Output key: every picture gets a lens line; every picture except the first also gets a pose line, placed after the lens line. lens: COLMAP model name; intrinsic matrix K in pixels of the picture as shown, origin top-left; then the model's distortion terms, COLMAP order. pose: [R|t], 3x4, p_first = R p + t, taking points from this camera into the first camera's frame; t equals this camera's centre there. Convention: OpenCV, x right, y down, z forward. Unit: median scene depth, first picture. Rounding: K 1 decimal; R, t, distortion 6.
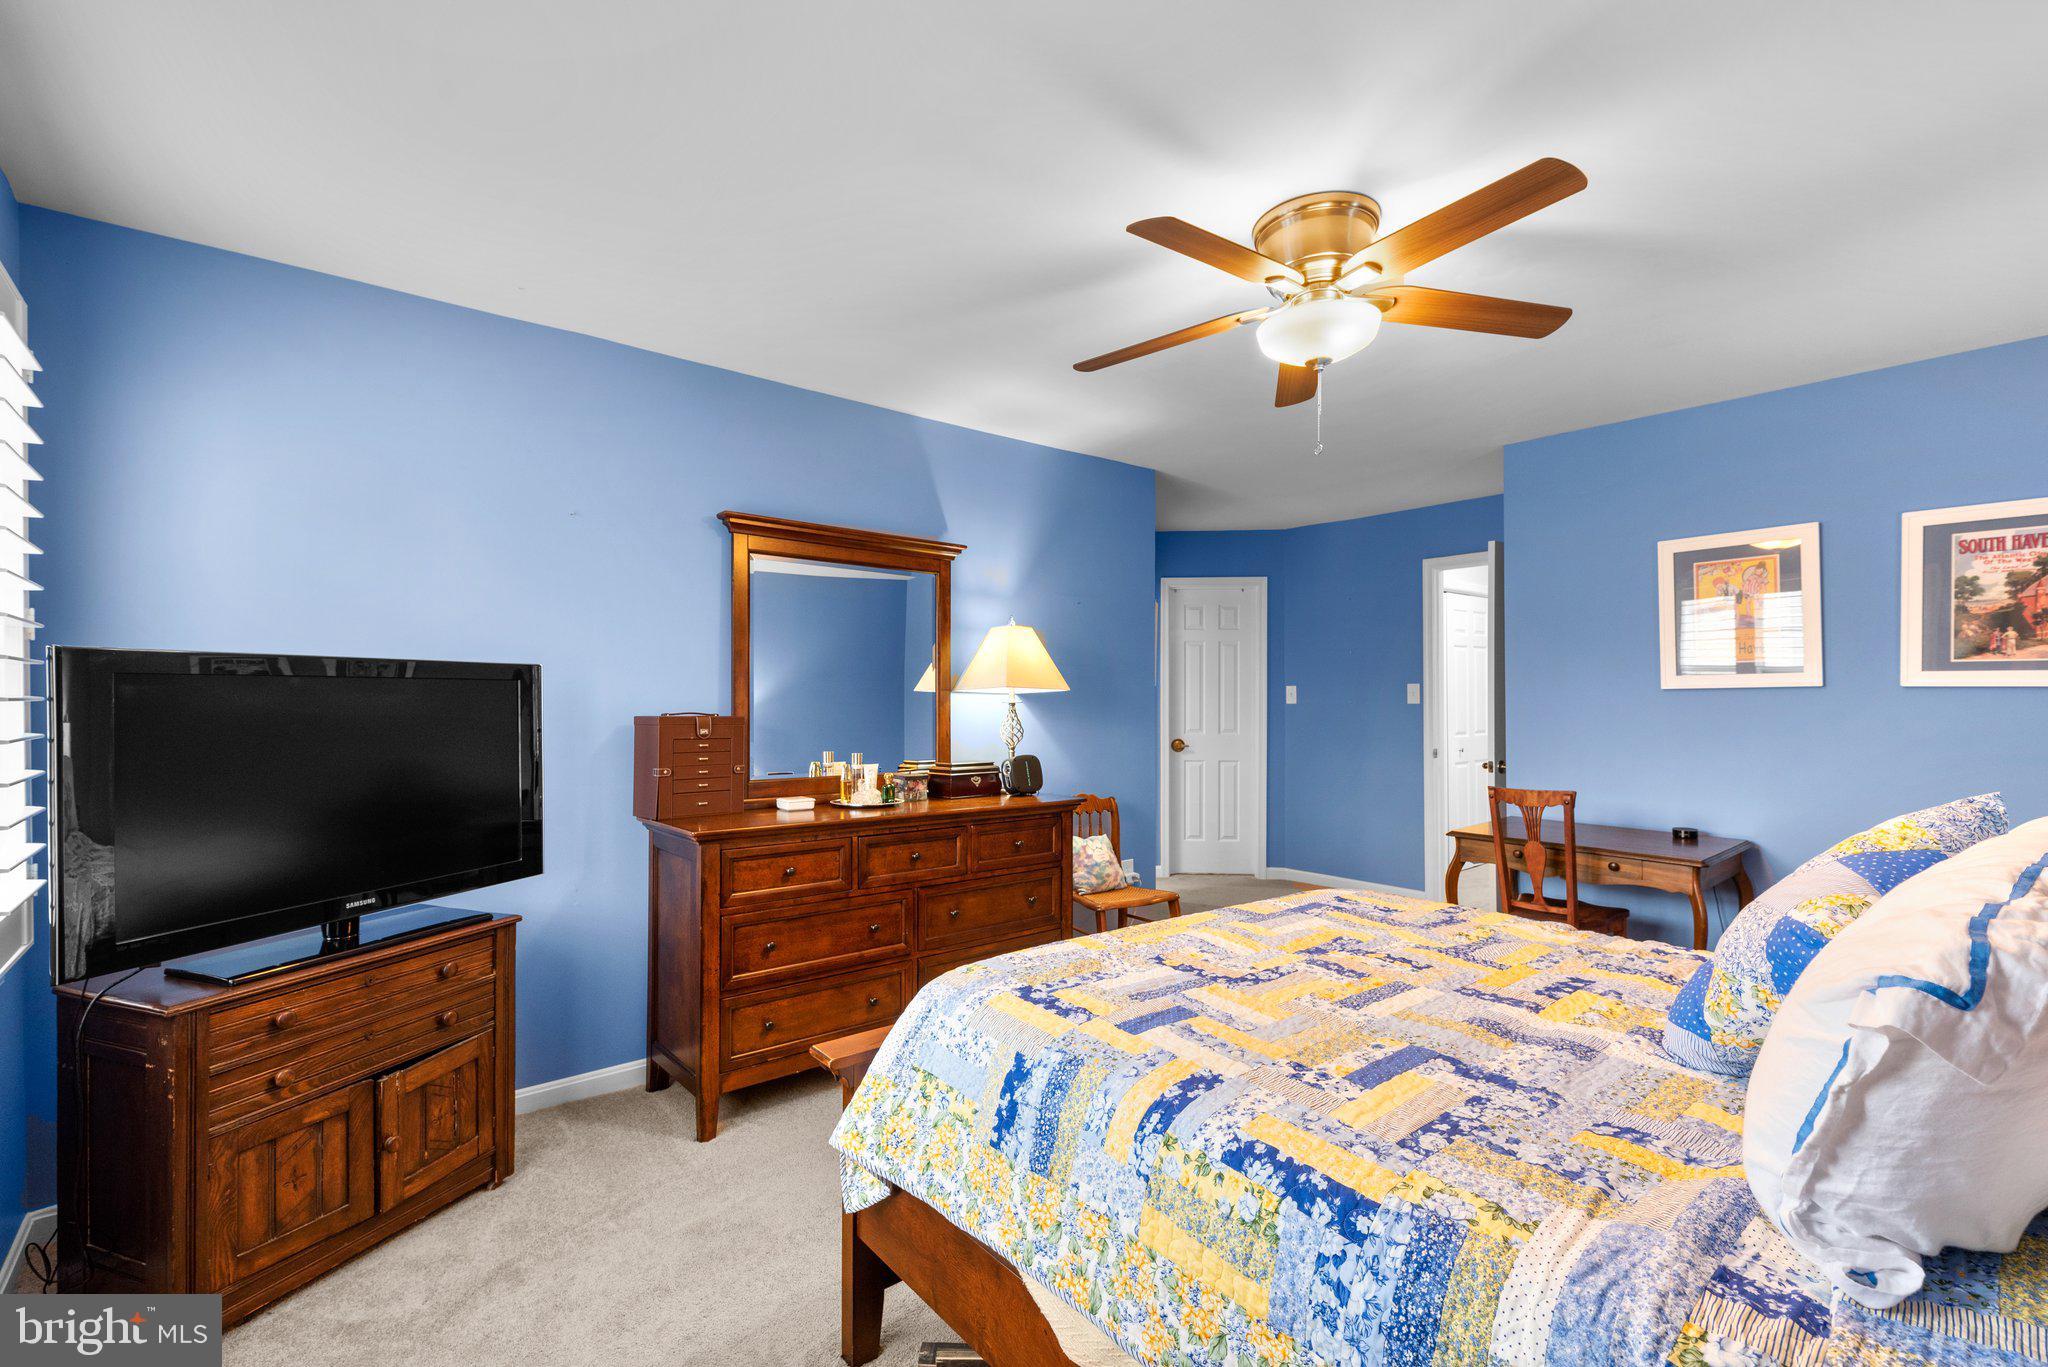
lens RADIAL K [[909.7, 0, 1032.9], [0, 909.7, 685.7], [0, 0, 1]] dist [0.001832, 0.000499]
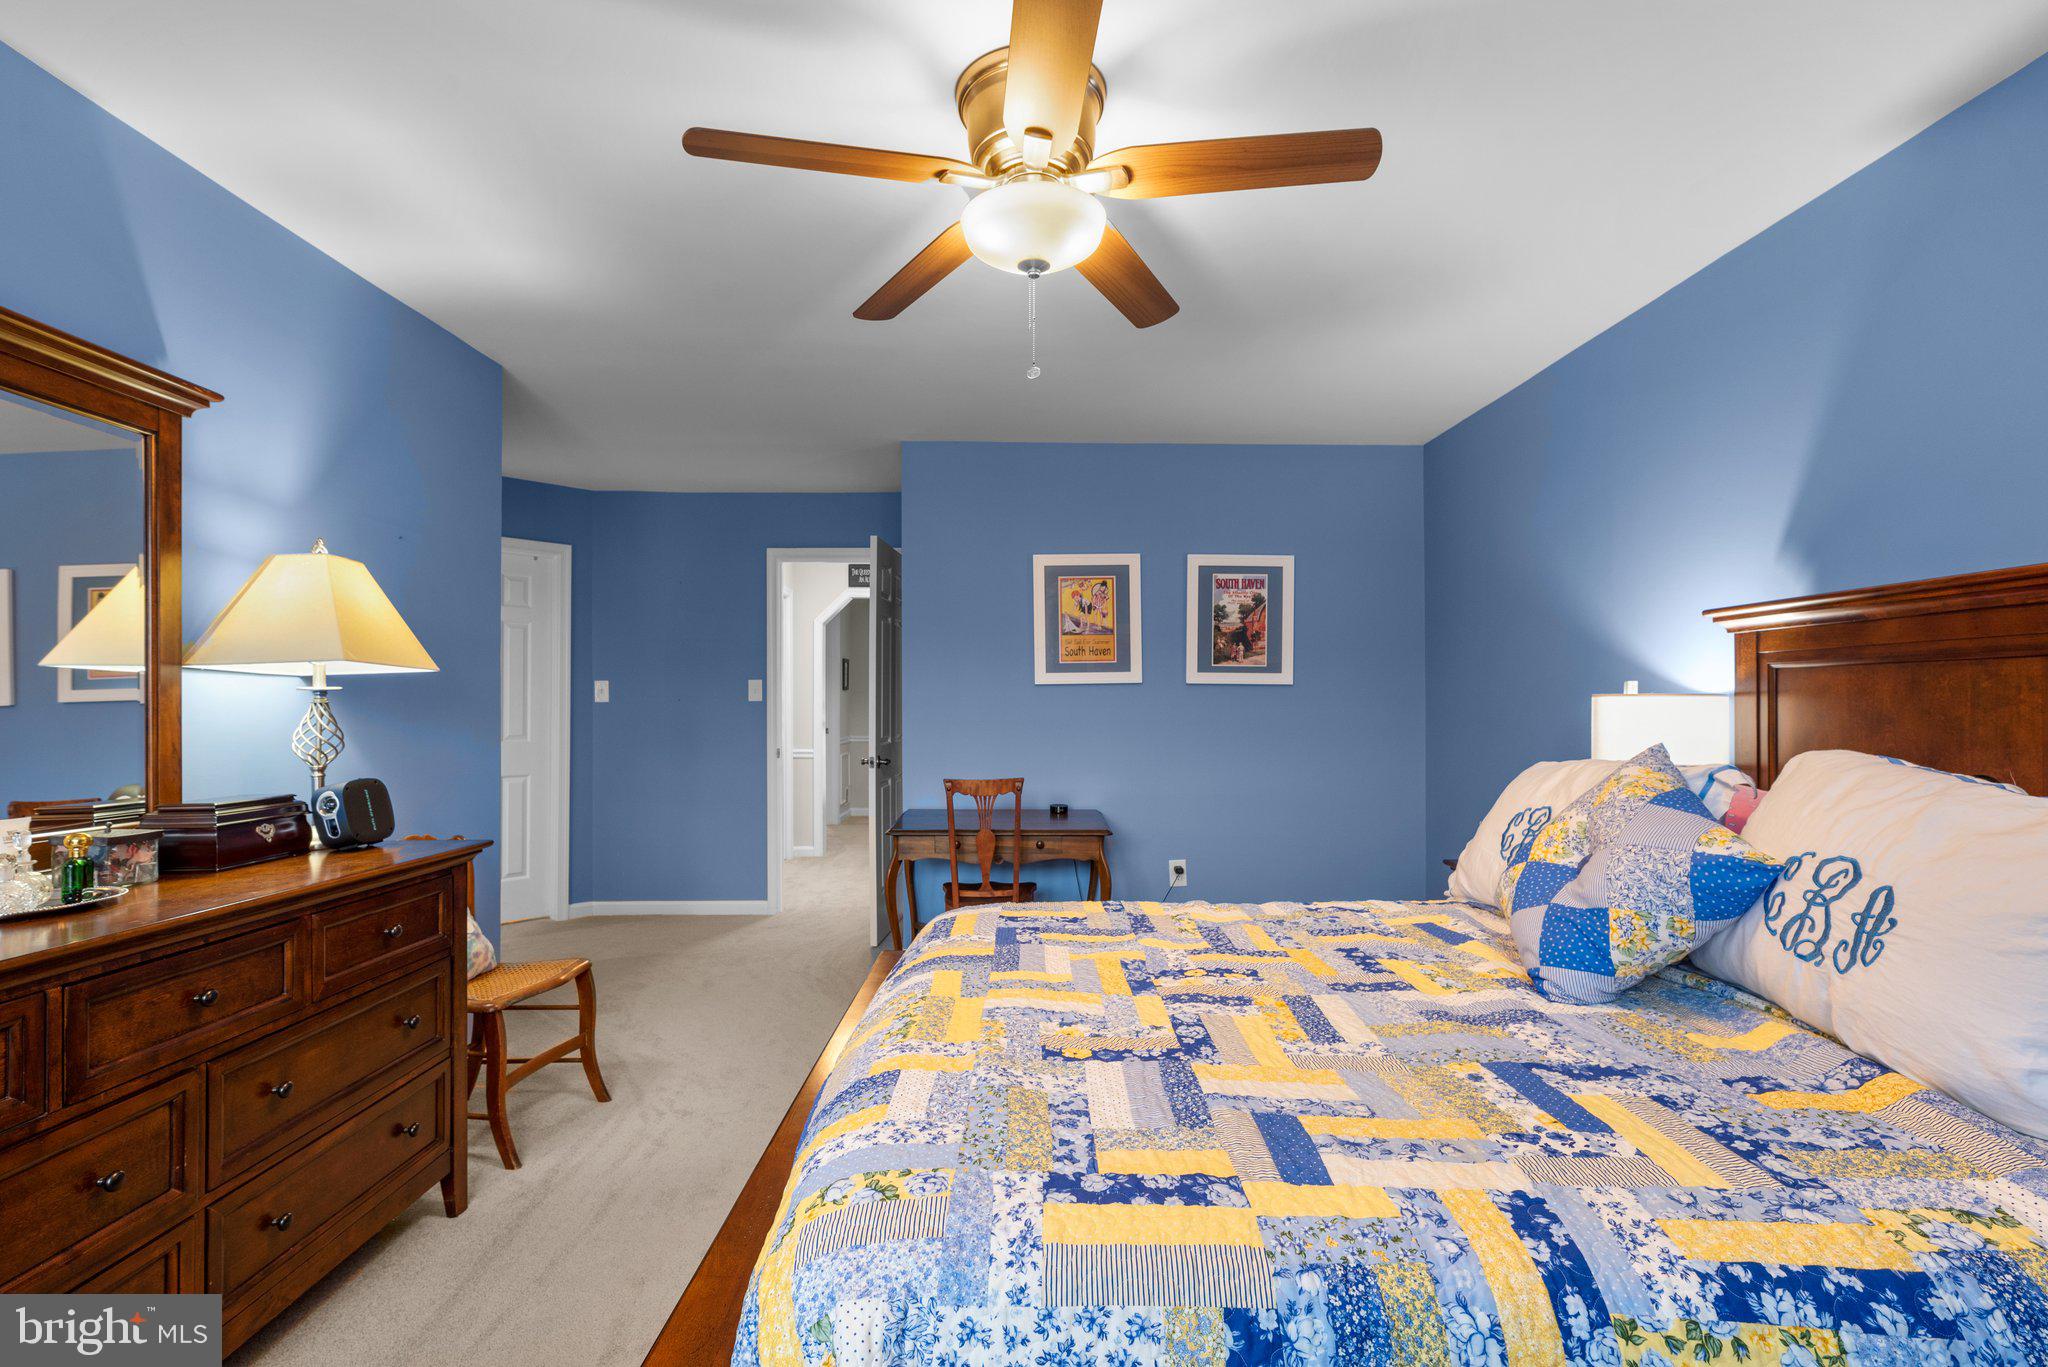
lens RADIAL K [[907.4, 0, 1051.0], [0, 907.4, 698.9], [0, 0, 1]] dist [0.001632, -0.000336]
pose [[0.624299, 0.003531, 0.781177, -0.411303], [-0.009540, 0.999950, 0.003104, 0.040649], [-0.781127, -0.009391, 0.624302, 0.630165]]
